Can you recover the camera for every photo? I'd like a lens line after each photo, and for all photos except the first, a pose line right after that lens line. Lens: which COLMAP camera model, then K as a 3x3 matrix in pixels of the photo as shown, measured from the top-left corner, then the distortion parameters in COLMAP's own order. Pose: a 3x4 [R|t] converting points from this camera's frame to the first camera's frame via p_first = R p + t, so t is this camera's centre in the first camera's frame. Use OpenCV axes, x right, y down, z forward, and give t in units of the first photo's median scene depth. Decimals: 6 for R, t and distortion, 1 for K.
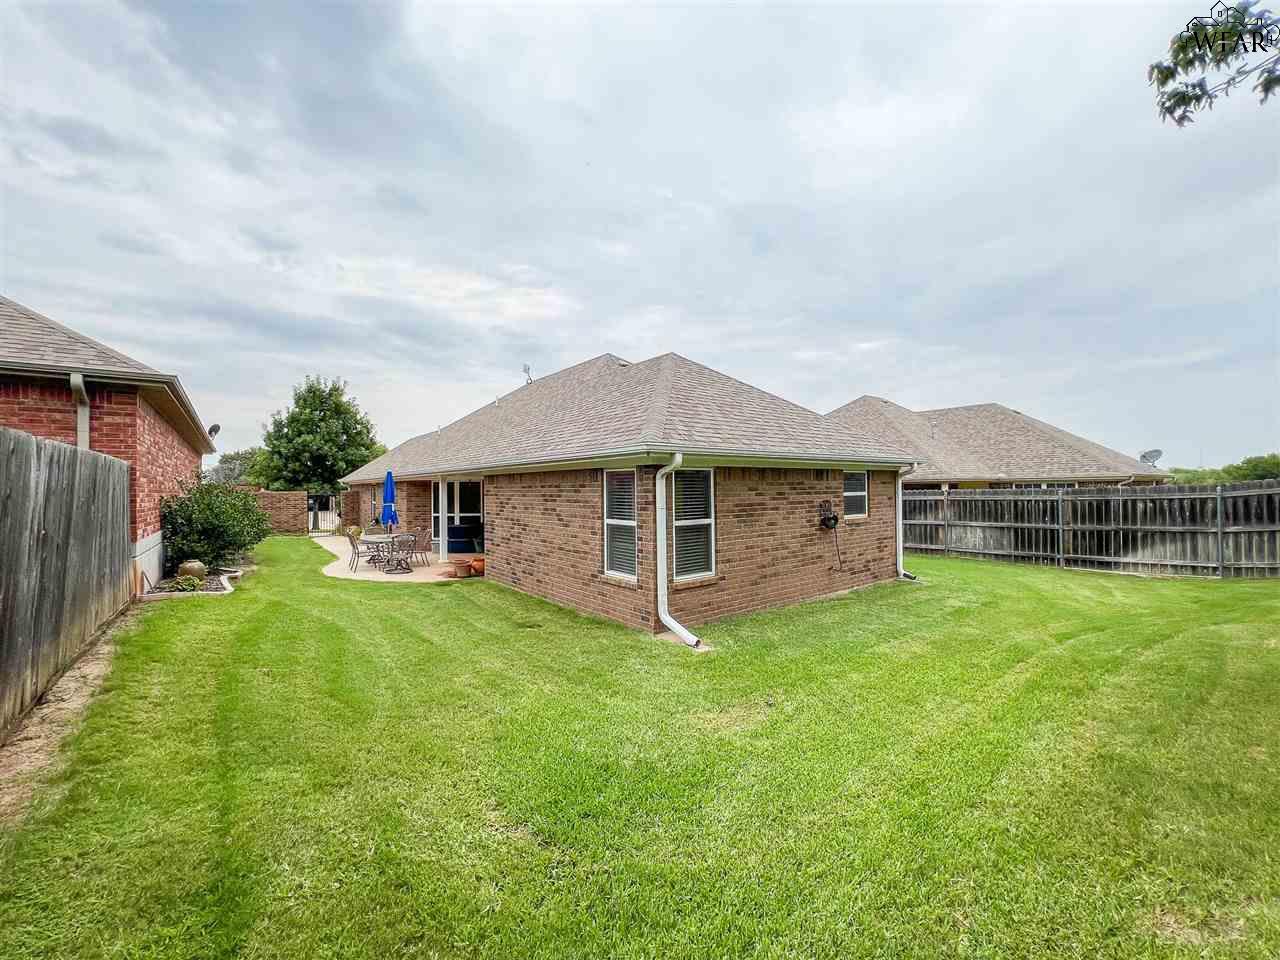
lens RADIAL K [[512.7, 0, 641.1], [0, 512.7, 478.1], [0, 0, 1]] dist [0.000733, 0.000012]
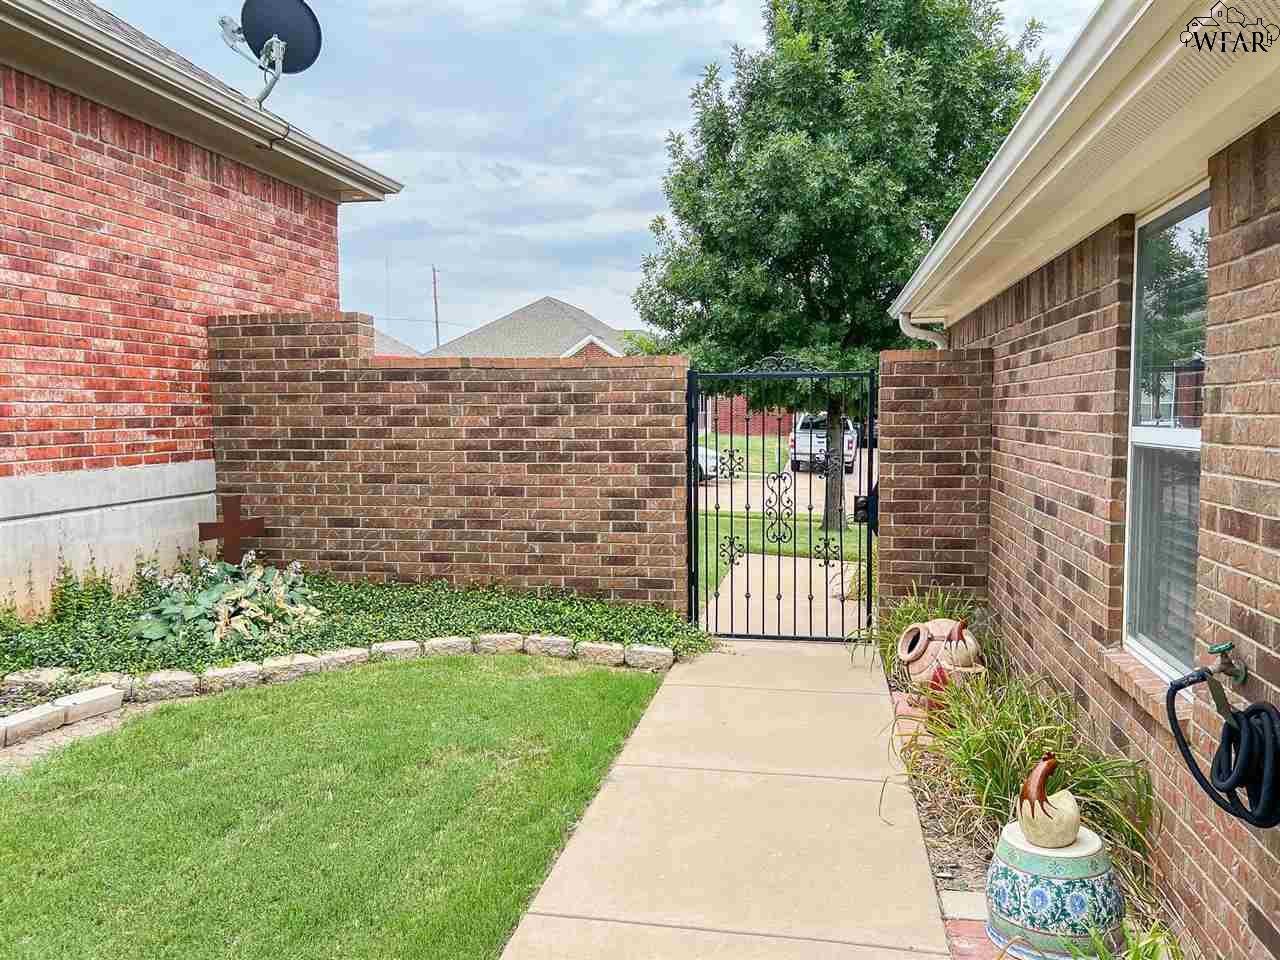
lens RADIAL K [[973.4, 0, 640.9], [0, 973.4, 480.0], [0, 0, 1]] dist [-0.001771, -0.000395]
pose [[0.652494, 0.057713, -0.755593, -0.352981], [0.013553, 0.996047, 0.087783, 0.031191], [0.757673, -0.067519, 0.649133, 0.651064]]
